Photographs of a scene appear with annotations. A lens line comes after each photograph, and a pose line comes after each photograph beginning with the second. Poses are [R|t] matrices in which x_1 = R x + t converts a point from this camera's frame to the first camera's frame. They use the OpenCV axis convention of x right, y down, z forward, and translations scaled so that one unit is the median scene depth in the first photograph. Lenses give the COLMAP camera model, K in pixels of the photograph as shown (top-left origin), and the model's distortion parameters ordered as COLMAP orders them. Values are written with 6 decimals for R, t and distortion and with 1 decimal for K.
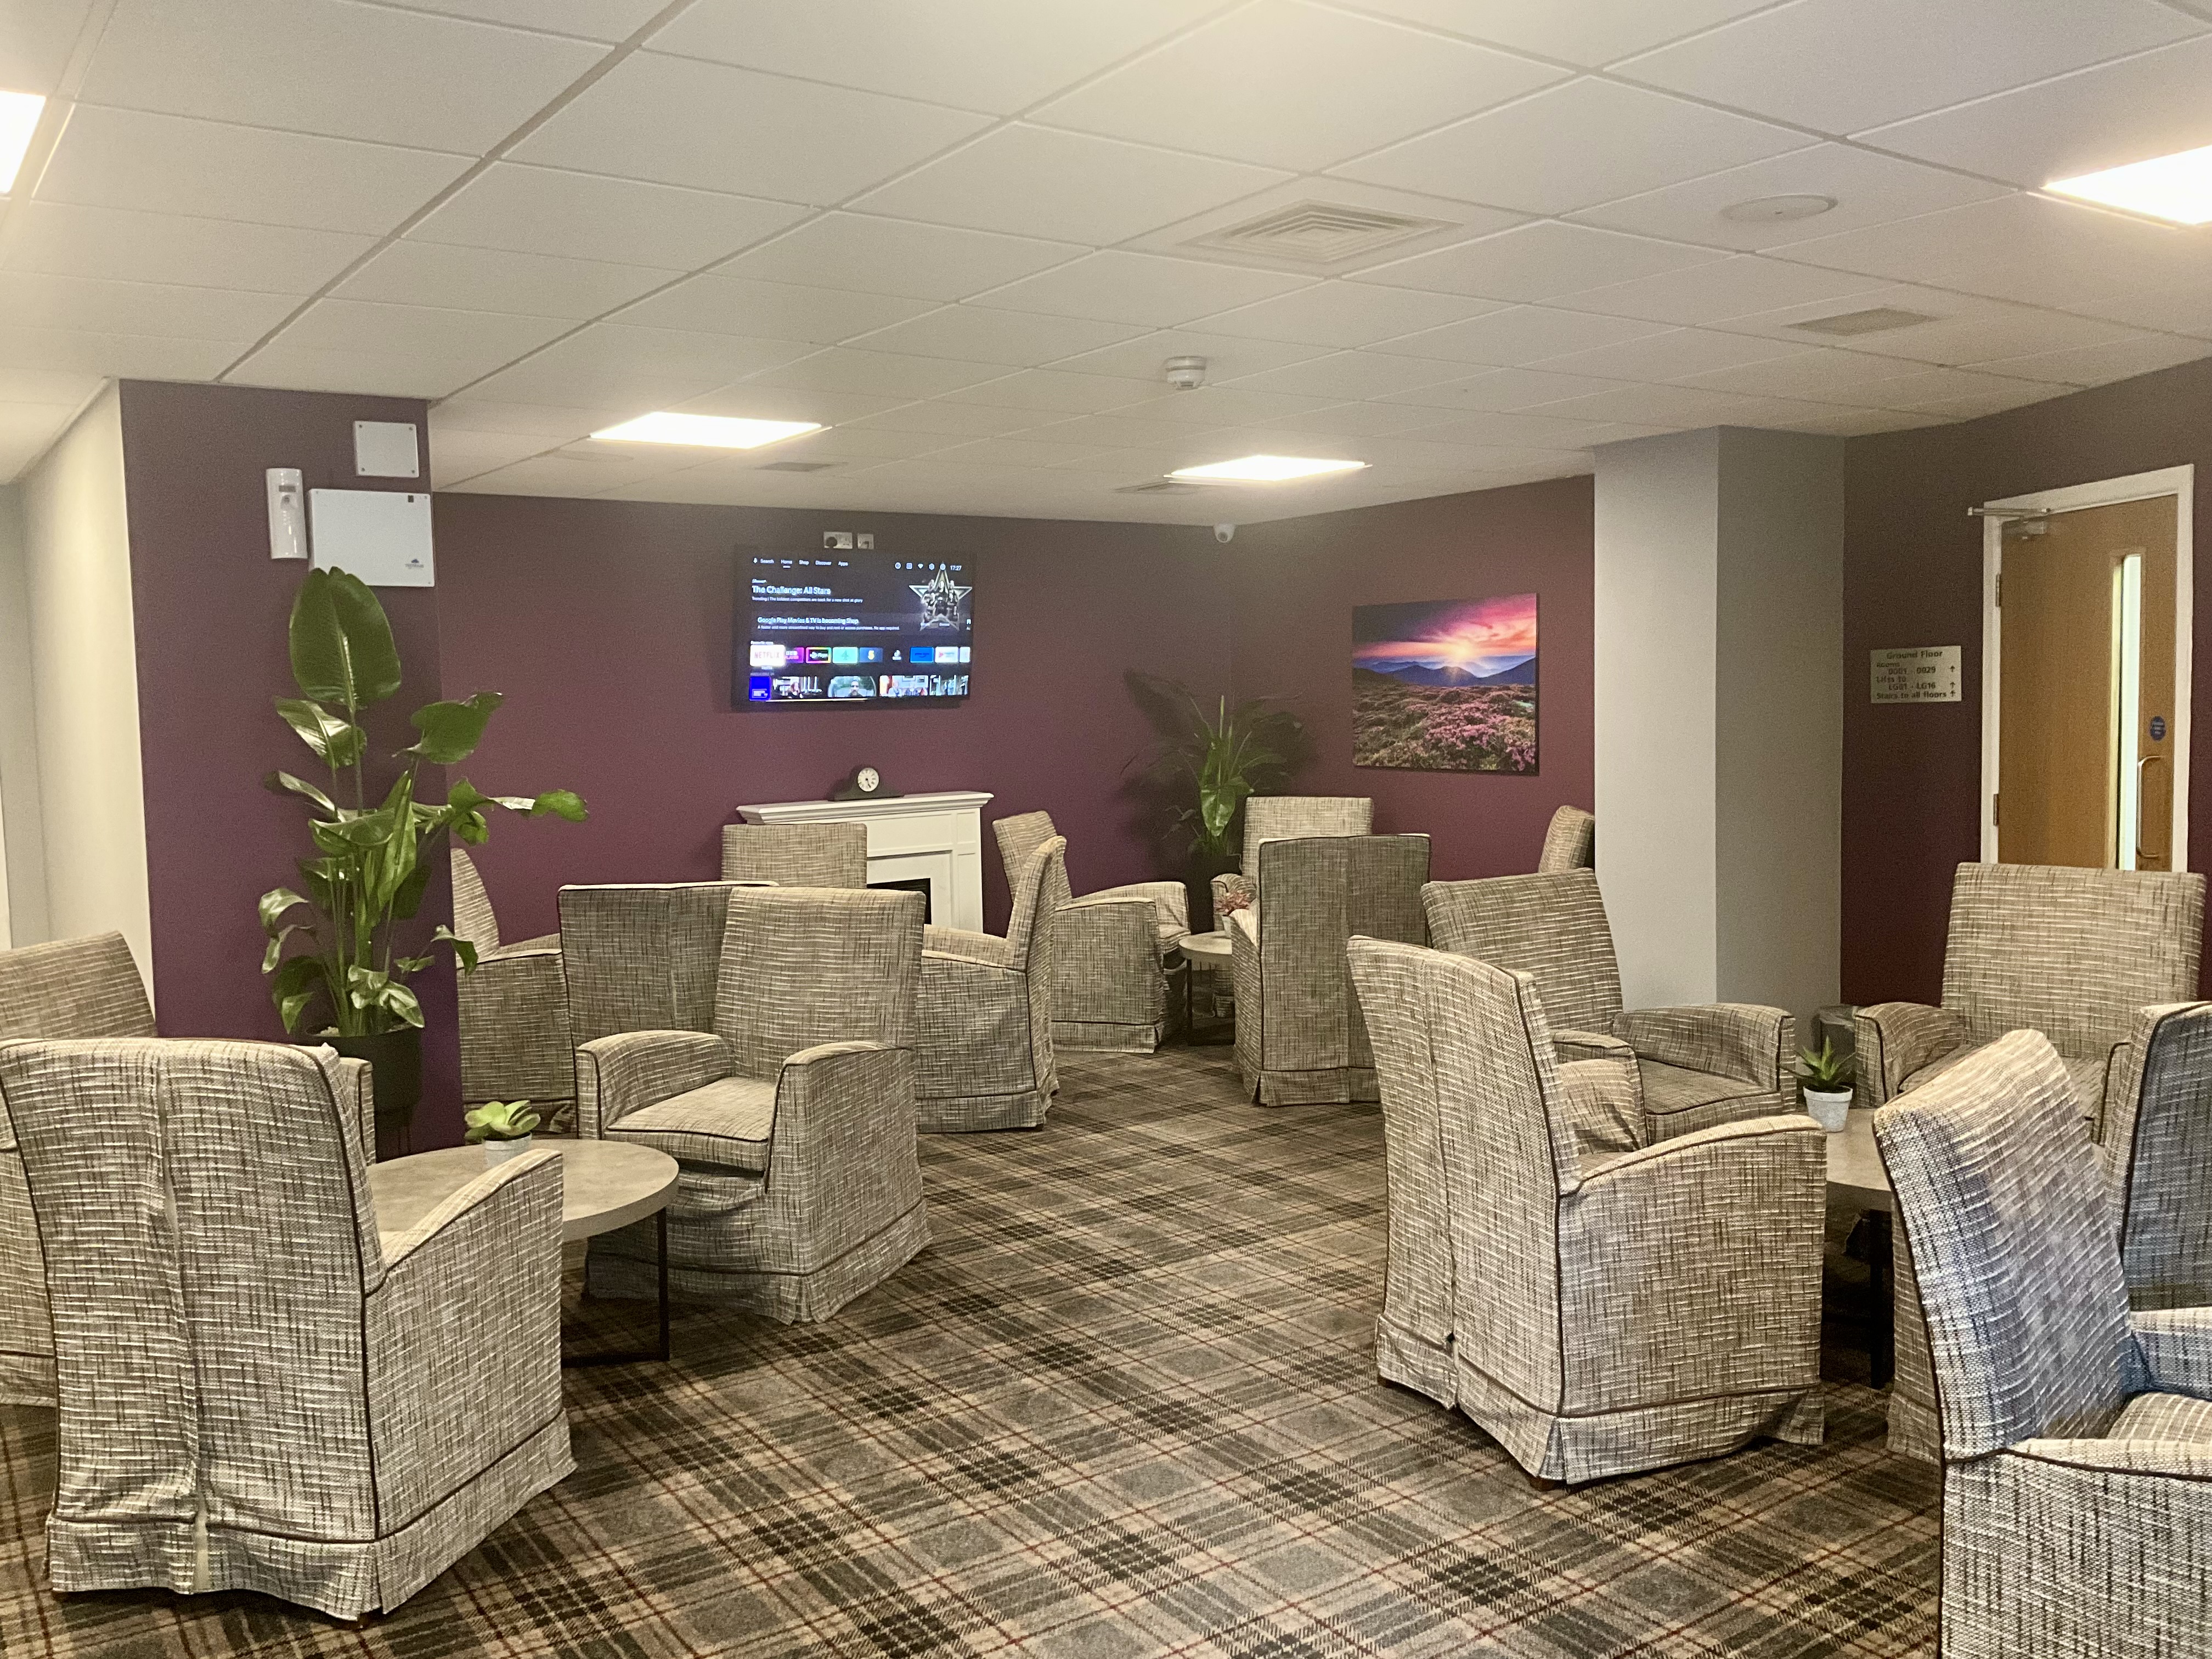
lens RADIAL K [[1843.0, 0, 1109.1], [0, 1843.0, 819.3], [0, 0, 1]] dist [0.122775, -0.219688]
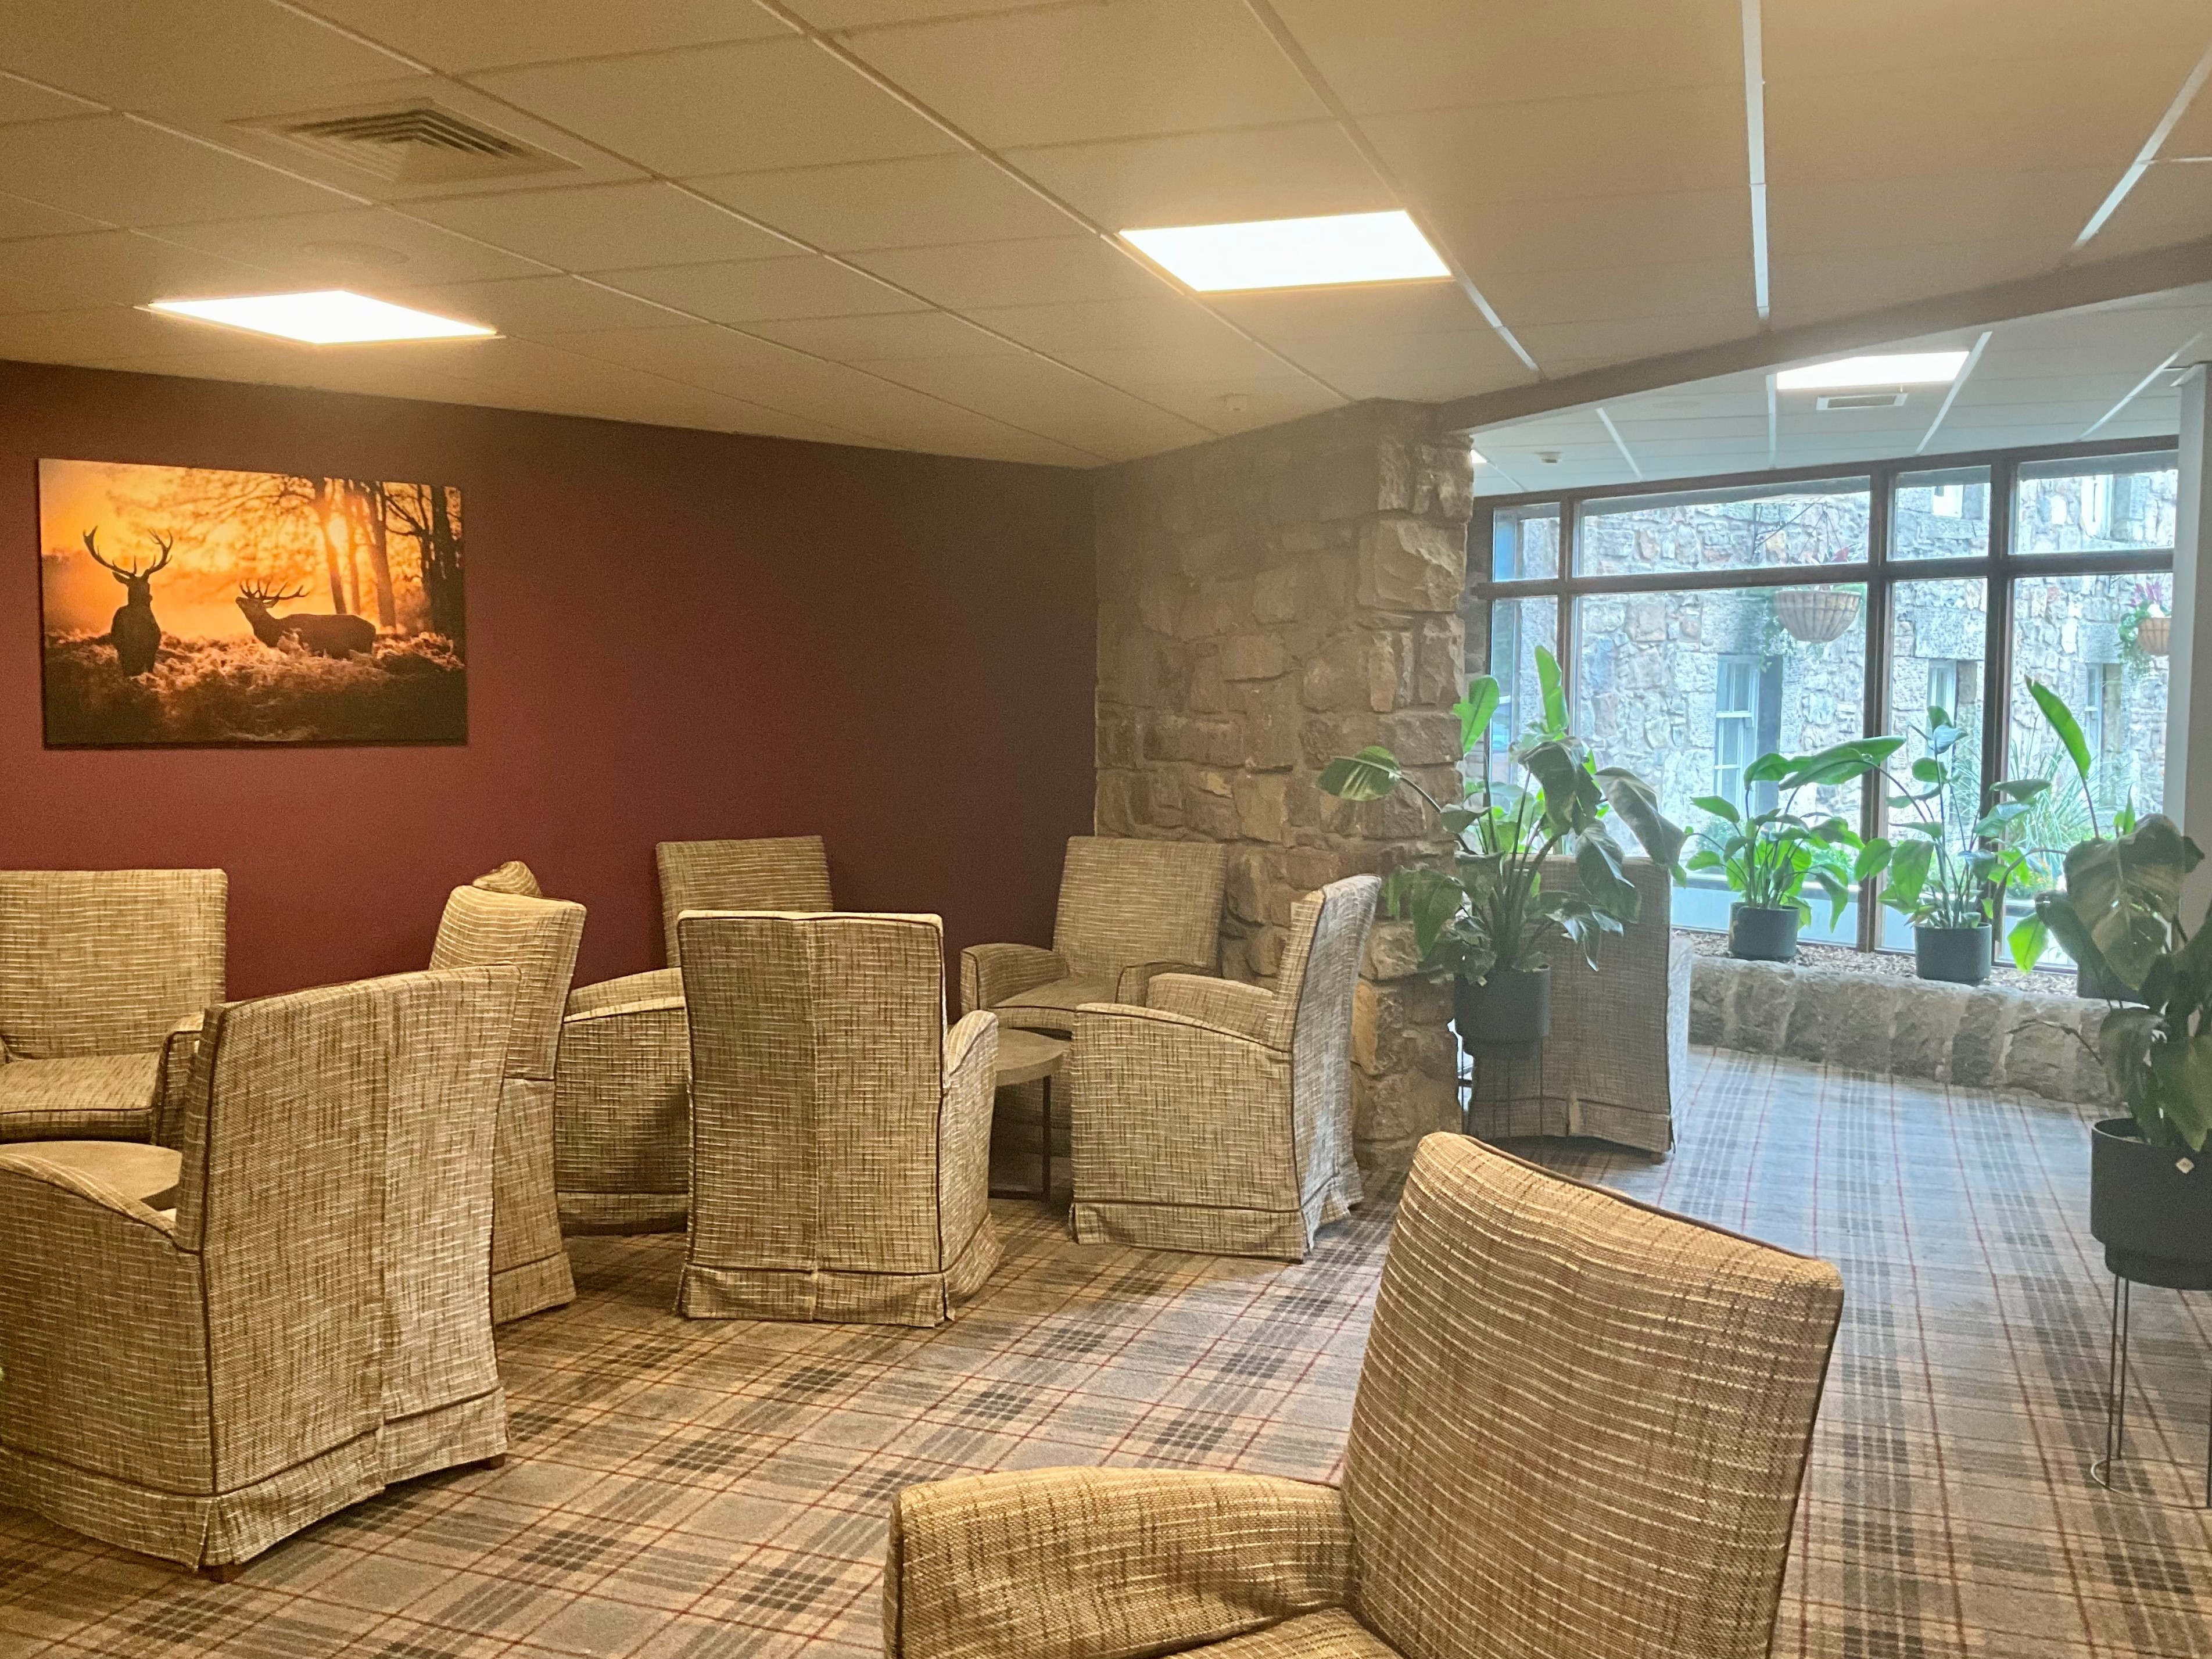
lens RADIAL K [[1843.1, 0, 1109.1], [0, 1843.1, 819.2], [0, 0, 1]] dist [0.122775, -0.219688]
pose [[-0.576023, -0.039350, 0.816486, -0.776411], [0.062940, 0.993740, 0.092296, -0.067230], [-0.815007, 0.104554, -0.569941, 1.256056]]
